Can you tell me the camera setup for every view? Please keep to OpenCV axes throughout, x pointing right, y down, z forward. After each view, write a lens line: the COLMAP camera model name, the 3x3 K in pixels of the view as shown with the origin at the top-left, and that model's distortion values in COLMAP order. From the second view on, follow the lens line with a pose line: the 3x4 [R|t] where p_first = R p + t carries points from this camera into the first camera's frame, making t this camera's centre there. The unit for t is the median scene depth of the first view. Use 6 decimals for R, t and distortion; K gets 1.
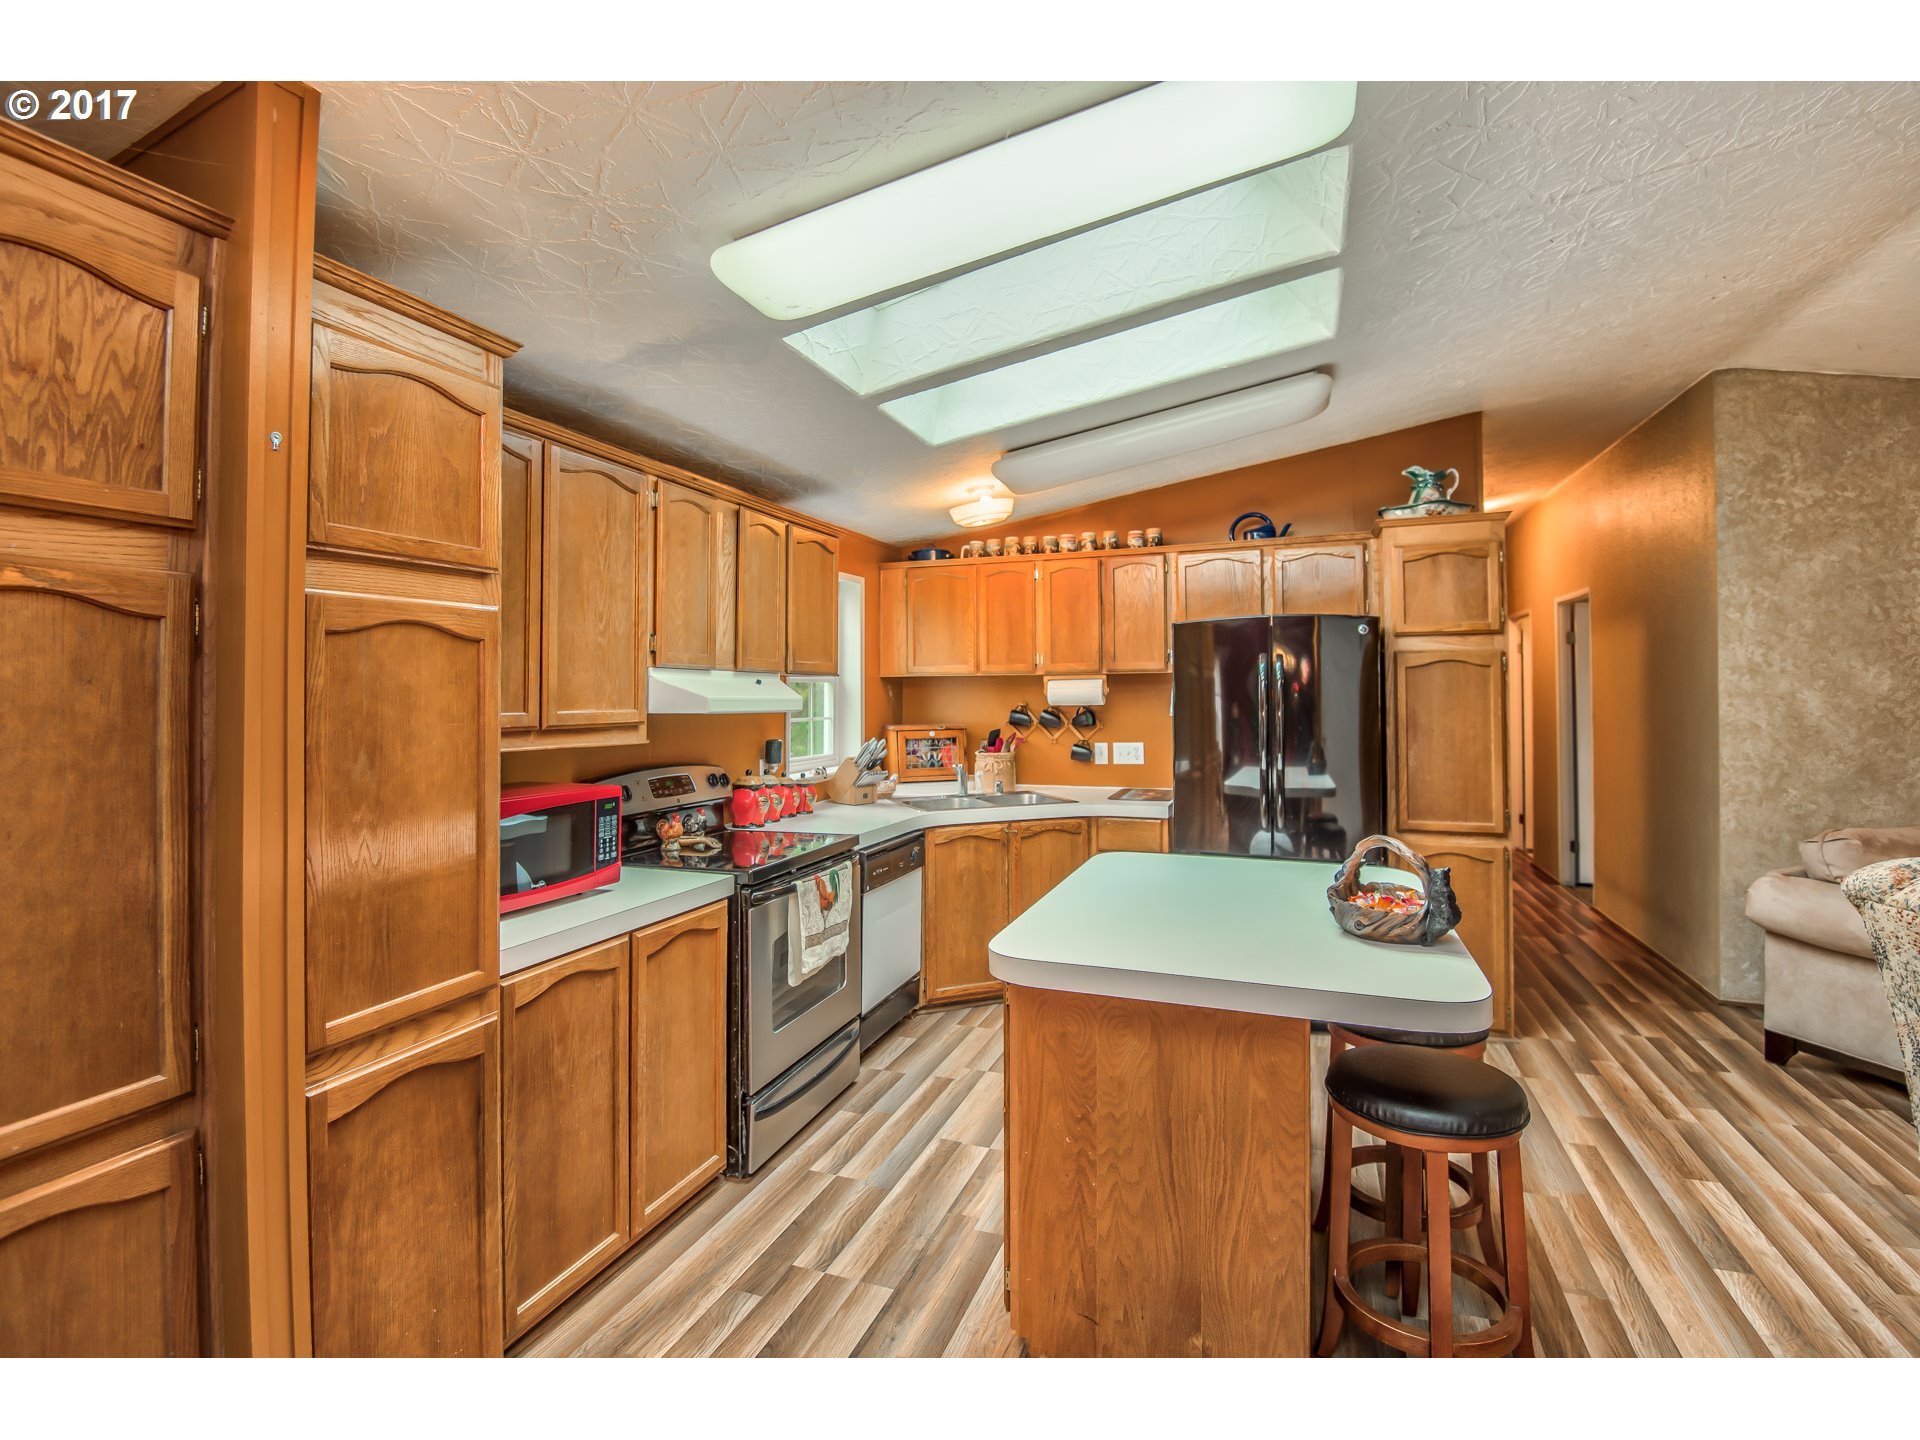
lens RADIAL K [[883.9, 0, 954.7], [0, 883.9, 688.2], [0, 0, 1]] dist [-0.019778, -0.011407]
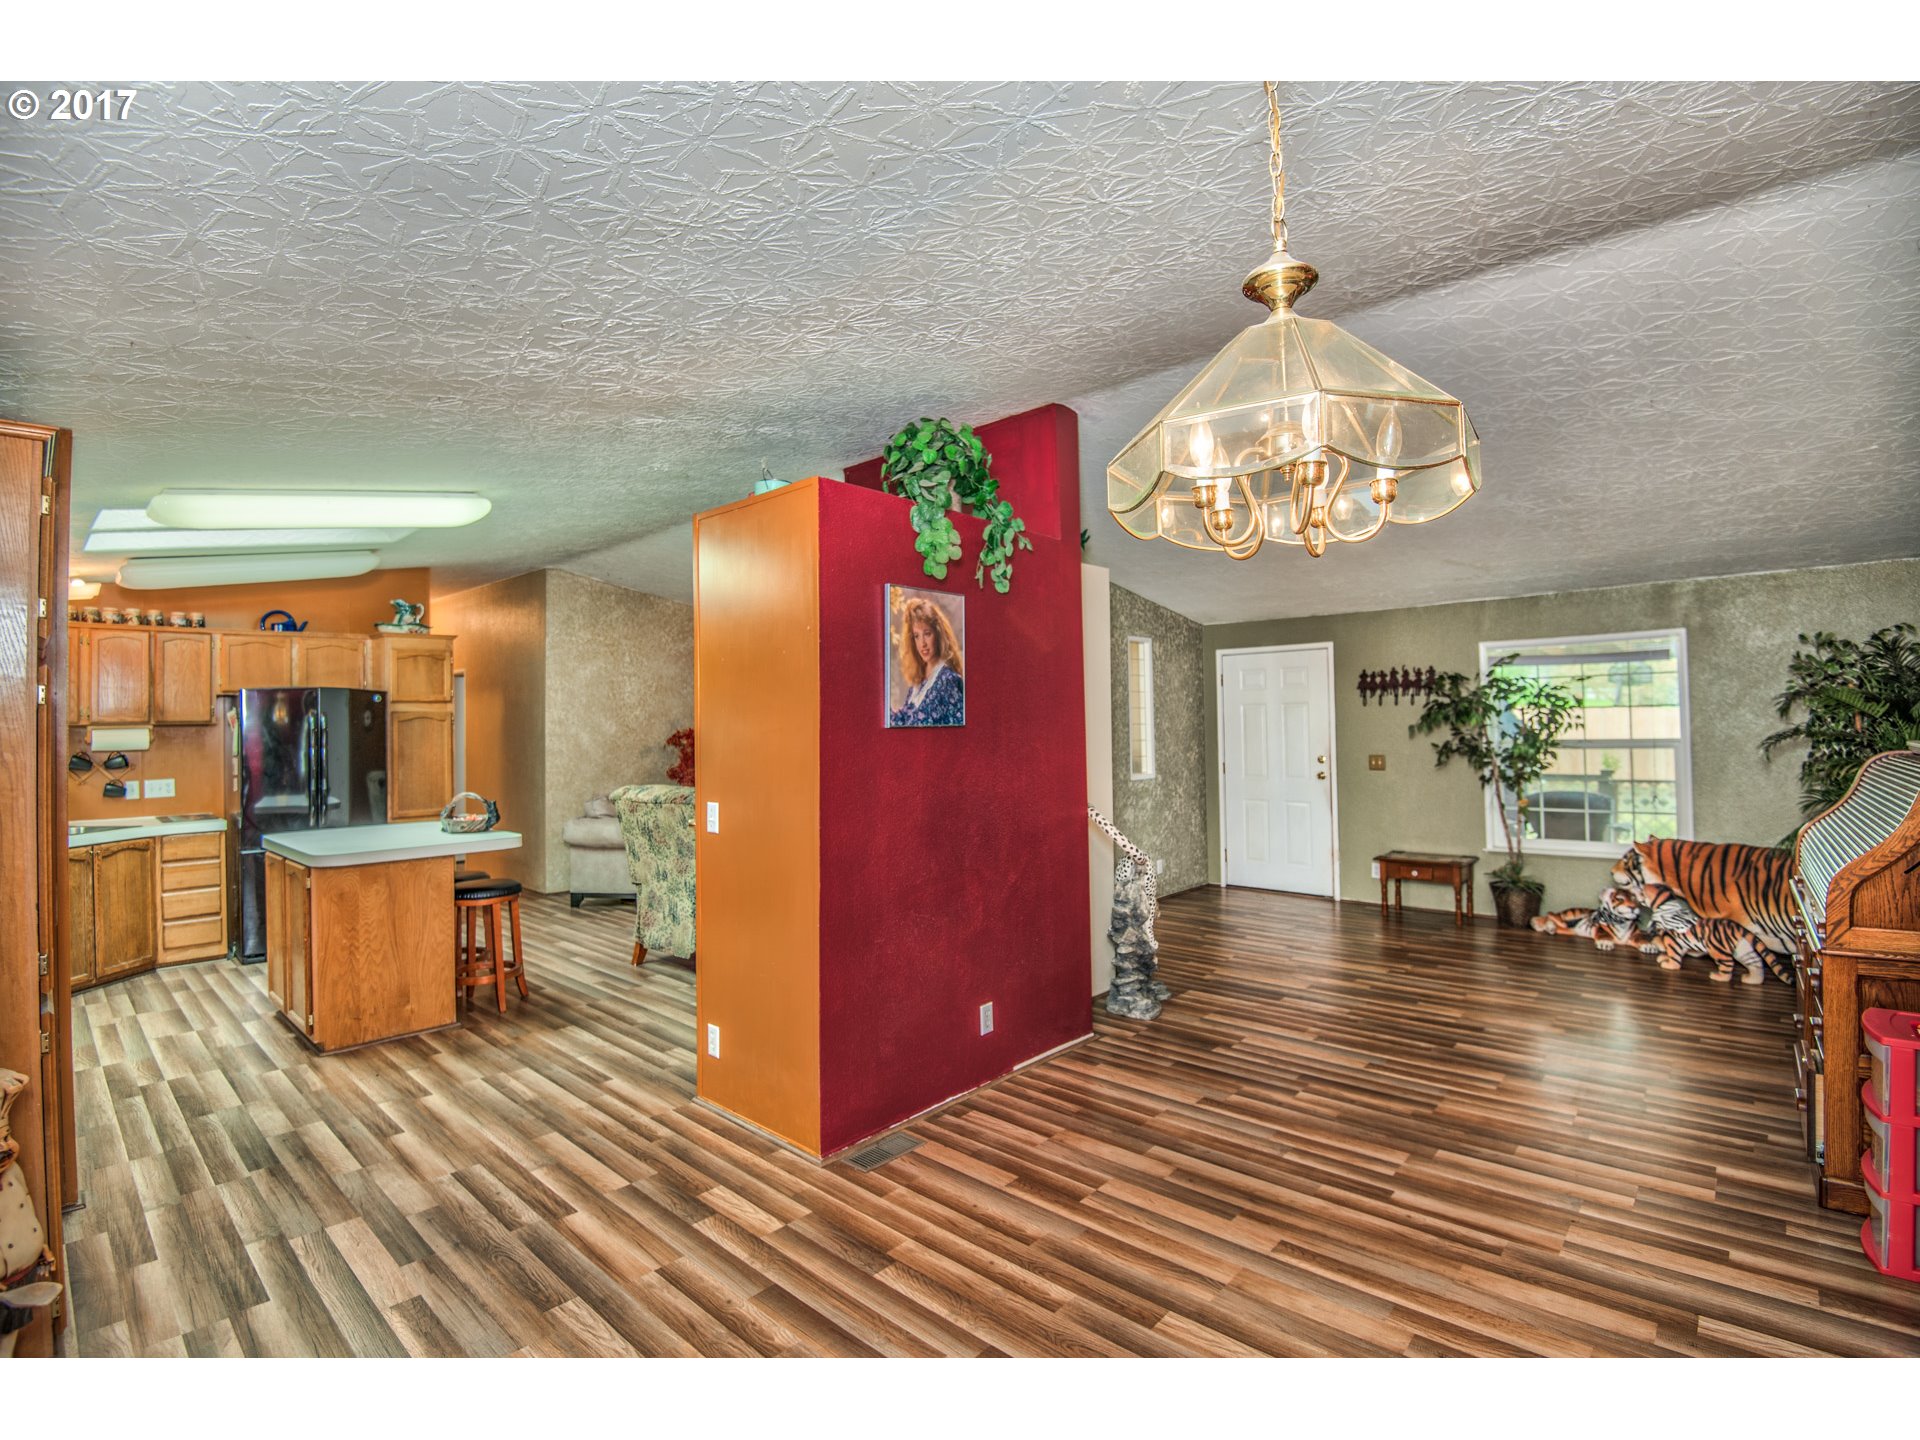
lens RADIAL K [[883.9, 0, 954.7], [0, 883.9, 688.2], [0, 0, 1]] dist [-0.019778, -0.011407]
pose [[0.355656, 0.035604, 0.933939, -0.656331], [0.008174, 0.999117, -0.041202, -0.009318], [-0.934581, 0.022287, 0.355051, -0.578427]]
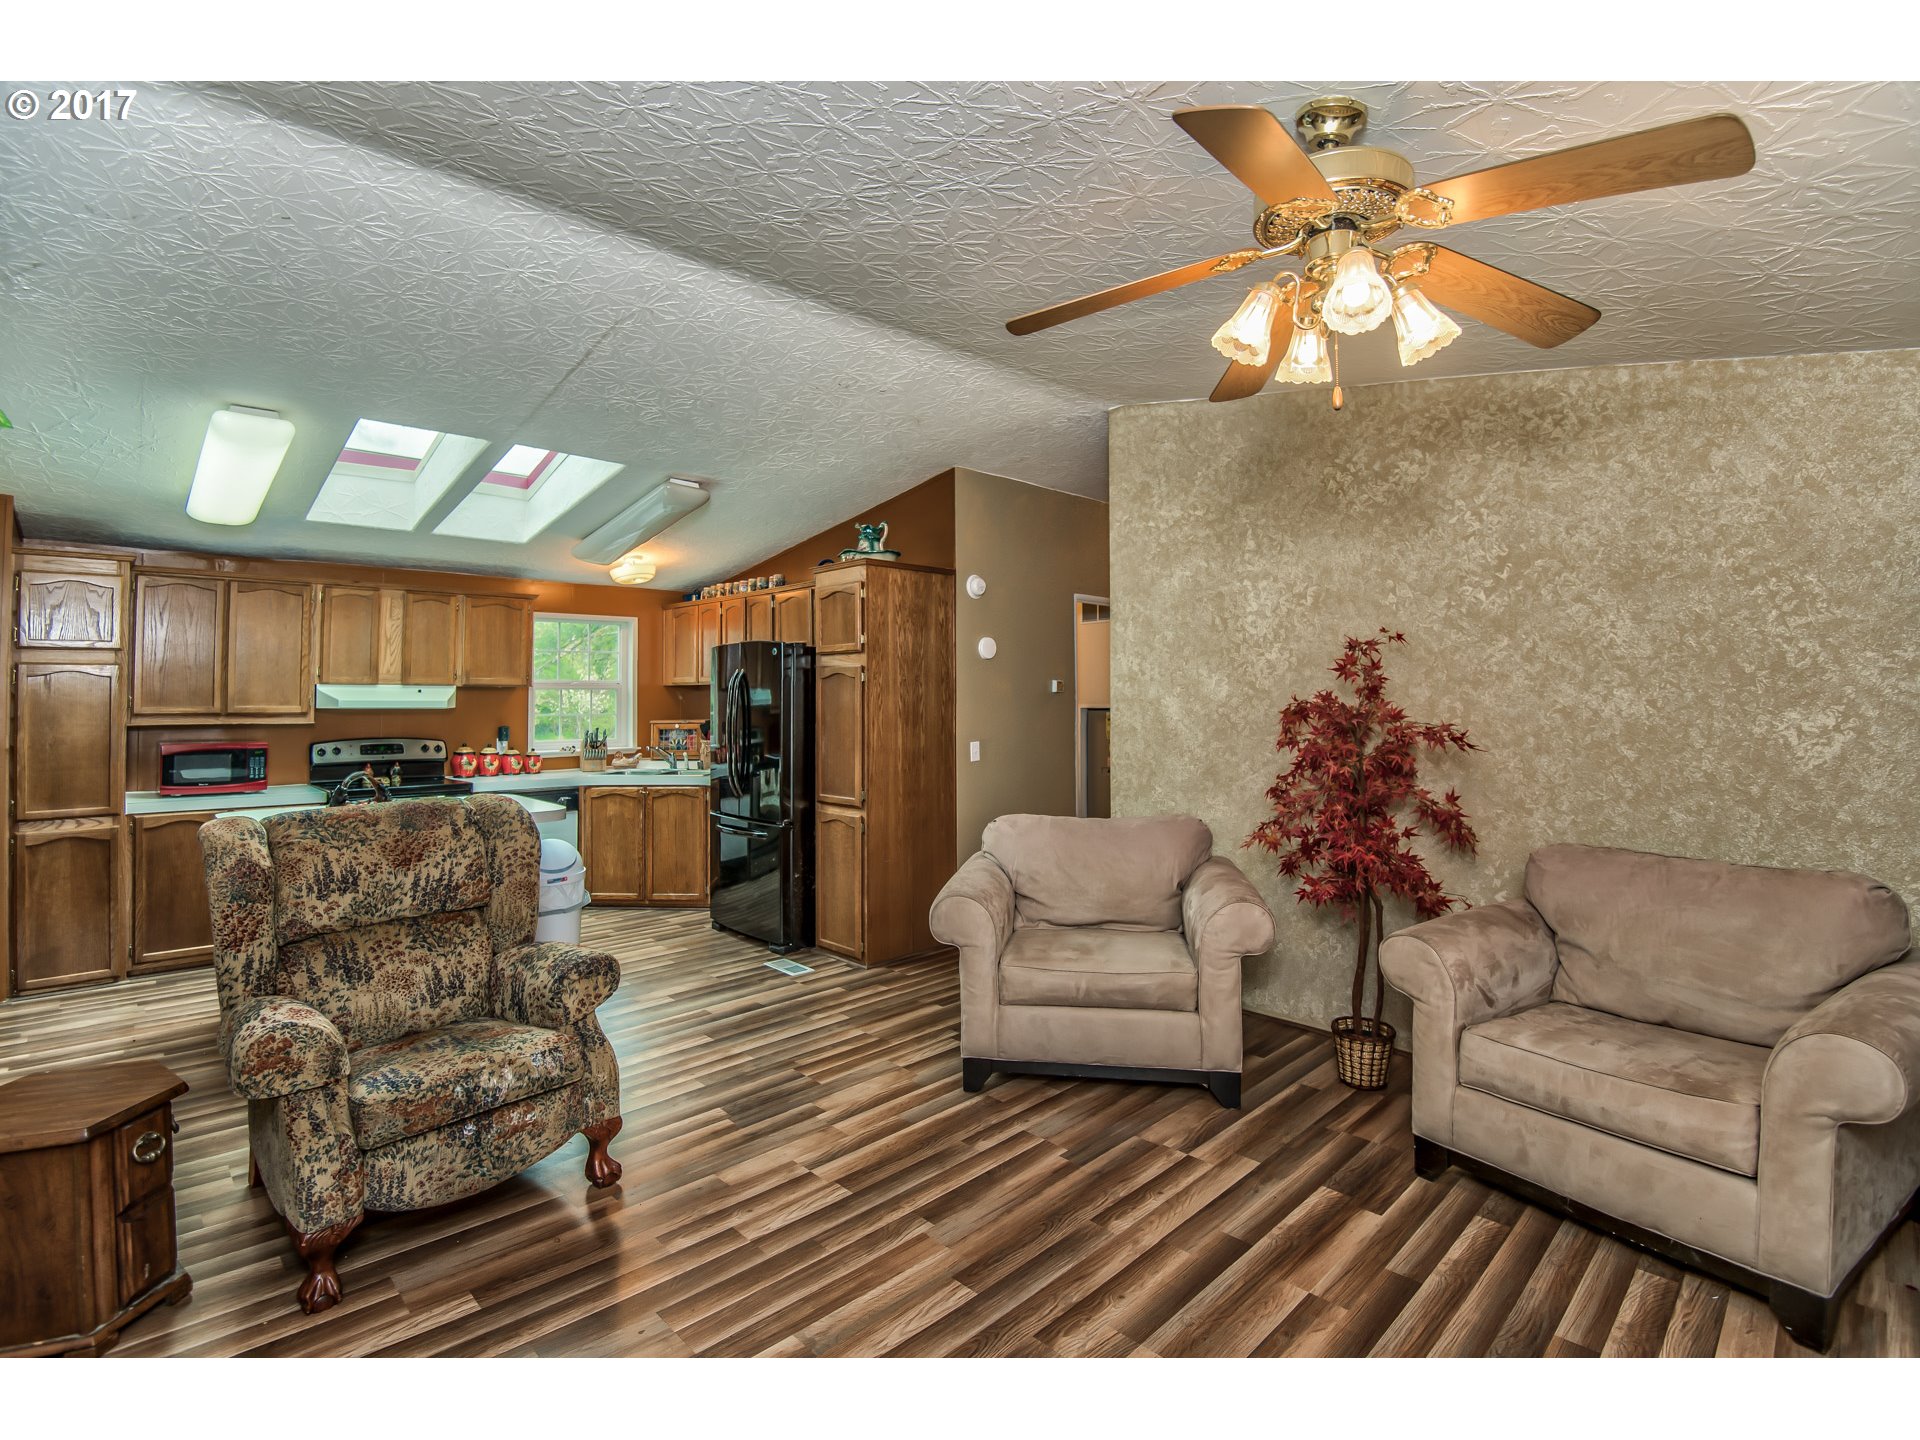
lens RADIAL K [[888.2, 0, 994.1], [0, 888.2, 689.6], [0, 0, 1]] dist [-0.020052, -0.011936]
pose [[0.919792, -0.001297, -0.392405, 1.245809], [0.001273, 0.999999, -0.000321, -0.006169], [0.392405, -0.000205, 0.919792, -0.123917]]
